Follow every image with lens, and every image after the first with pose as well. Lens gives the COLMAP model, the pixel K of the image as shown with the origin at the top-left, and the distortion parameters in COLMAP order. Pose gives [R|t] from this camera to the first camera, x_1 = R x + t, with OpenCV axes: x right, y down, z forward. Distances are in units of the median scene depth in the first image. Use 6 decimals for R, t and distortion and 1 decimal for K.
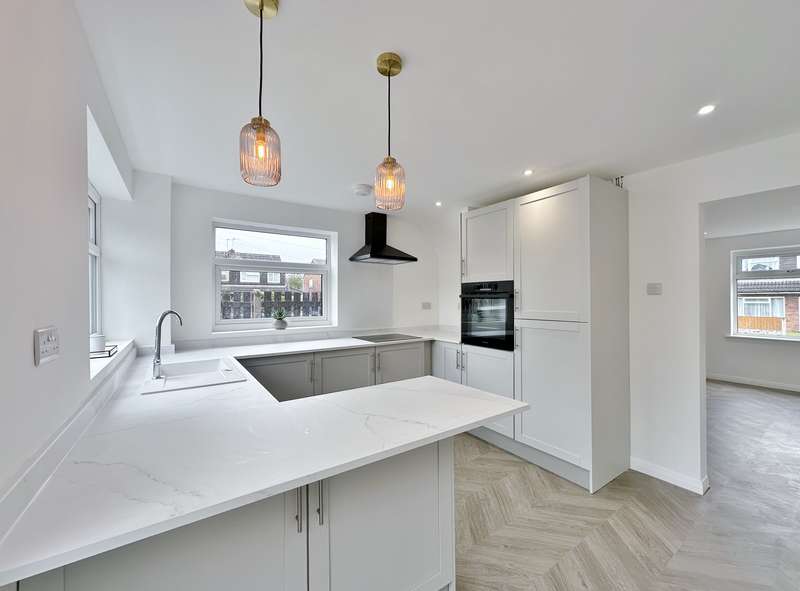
lens RADIAL K [[323.8, 0, 400.0], [0, 323.8, 295.5], [0, 0, 1]] dist [-0.000599, -0.000252]
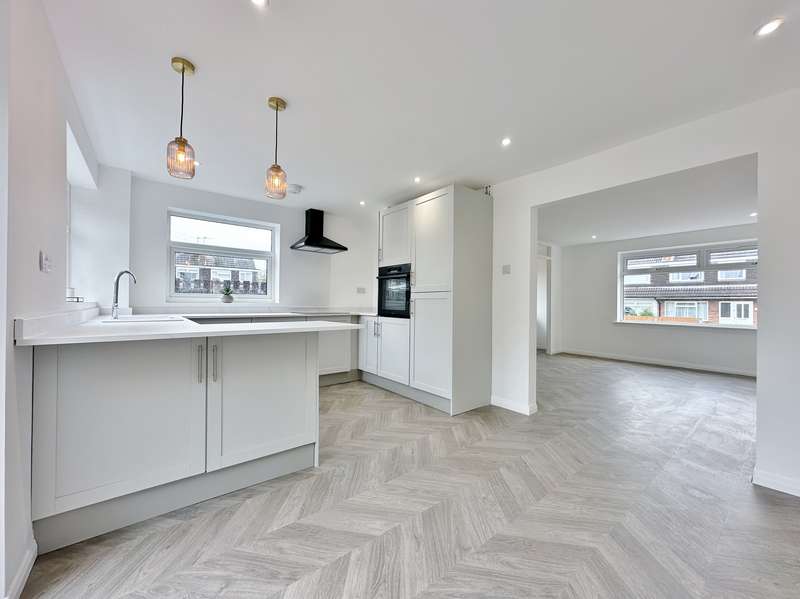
lens RADIAL K [[318.7, 0, 400.0], [0, 318.7, 299.5], [0, 0, 1]] dist [-0.002153, -0.000635]
pose [[0.997188, 0.014004, 0.073621, 0.211429], [-0.014004, 0.999902, -0.000523, 0.096963], [-0.073621, -0.000510, 0.997286, -0.258102]]
